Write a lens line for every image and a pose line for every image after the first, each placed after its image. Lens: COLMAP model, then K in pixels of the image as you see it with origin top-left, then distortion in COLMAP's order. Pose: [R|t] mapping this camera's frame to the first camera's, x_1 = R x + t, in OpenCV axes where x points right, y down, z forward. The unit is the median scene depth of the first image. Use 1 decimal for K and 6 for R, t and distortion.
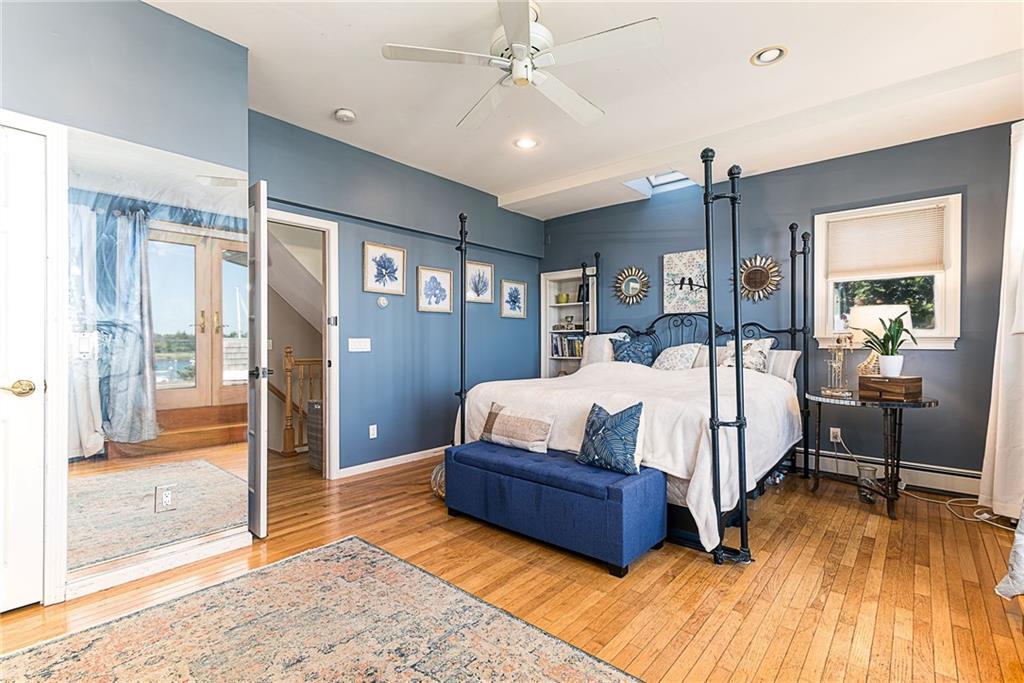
lens RADIAL K [[465.5, 0, 512.0], [0, 465.5, 341.5], [0, 0, 1]] dist [0.001322, 0.000144]
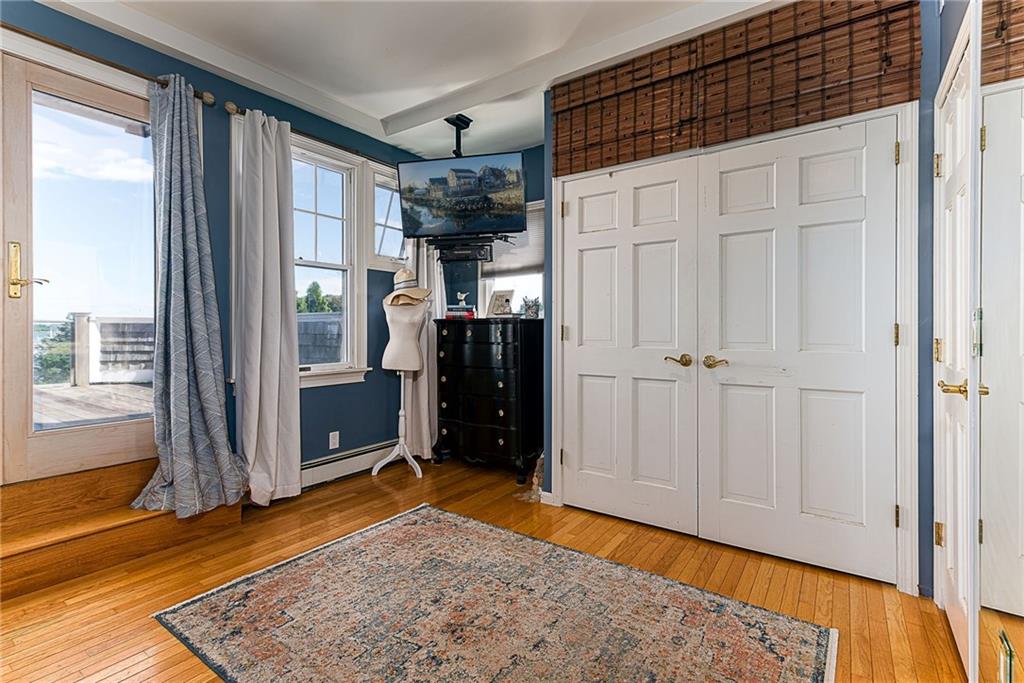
lens RADIAL K [[473.9, 0, 514.3], [0, 473.9, 329.1], [0, 0, 1]] dist [0.011988, 0.000274]
pose [[-0.994384, -0.001571, -0.105823, -0.118563], [-0.000867, 0.999977, -0.006699, 0.003834], [0.105832, -0.006570, -0.994362, 0.797375]]
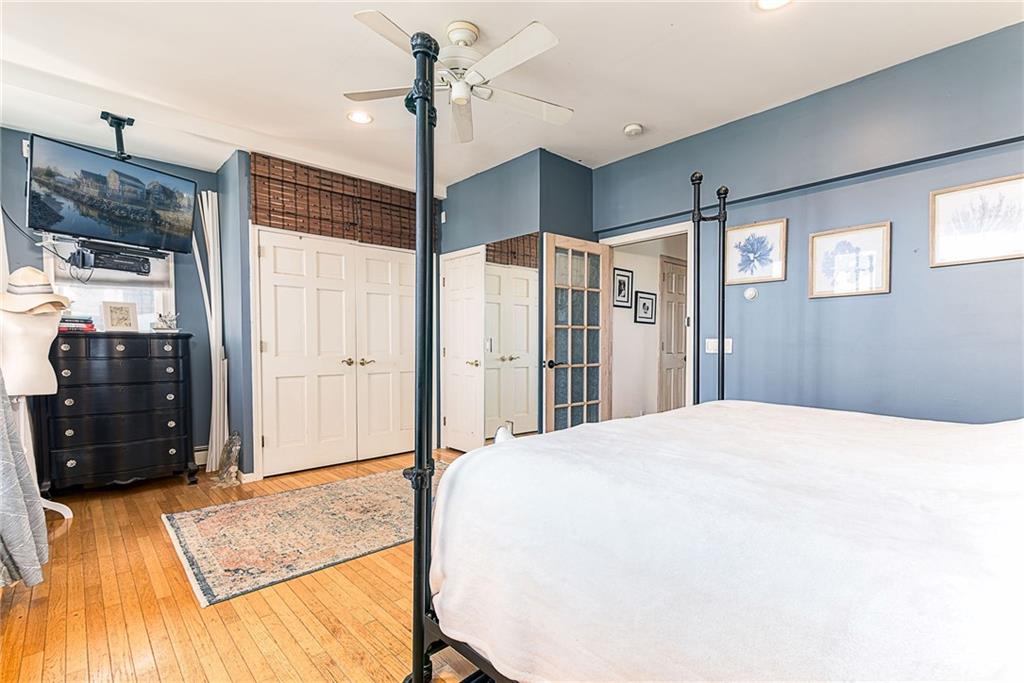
lens RADIAL K [[469.4, 0, 515.5], [0, 469.4, 356.6], [0, 0, 1]] dist [0.000978, 0.000151]
pose [[-0.098013, 0.024811, -0.994876, 0.610010], [0.005908, 0.999686, 0.024349, 0.004482], [0.995168, -0.003491, -0.098129, 0.678676]]
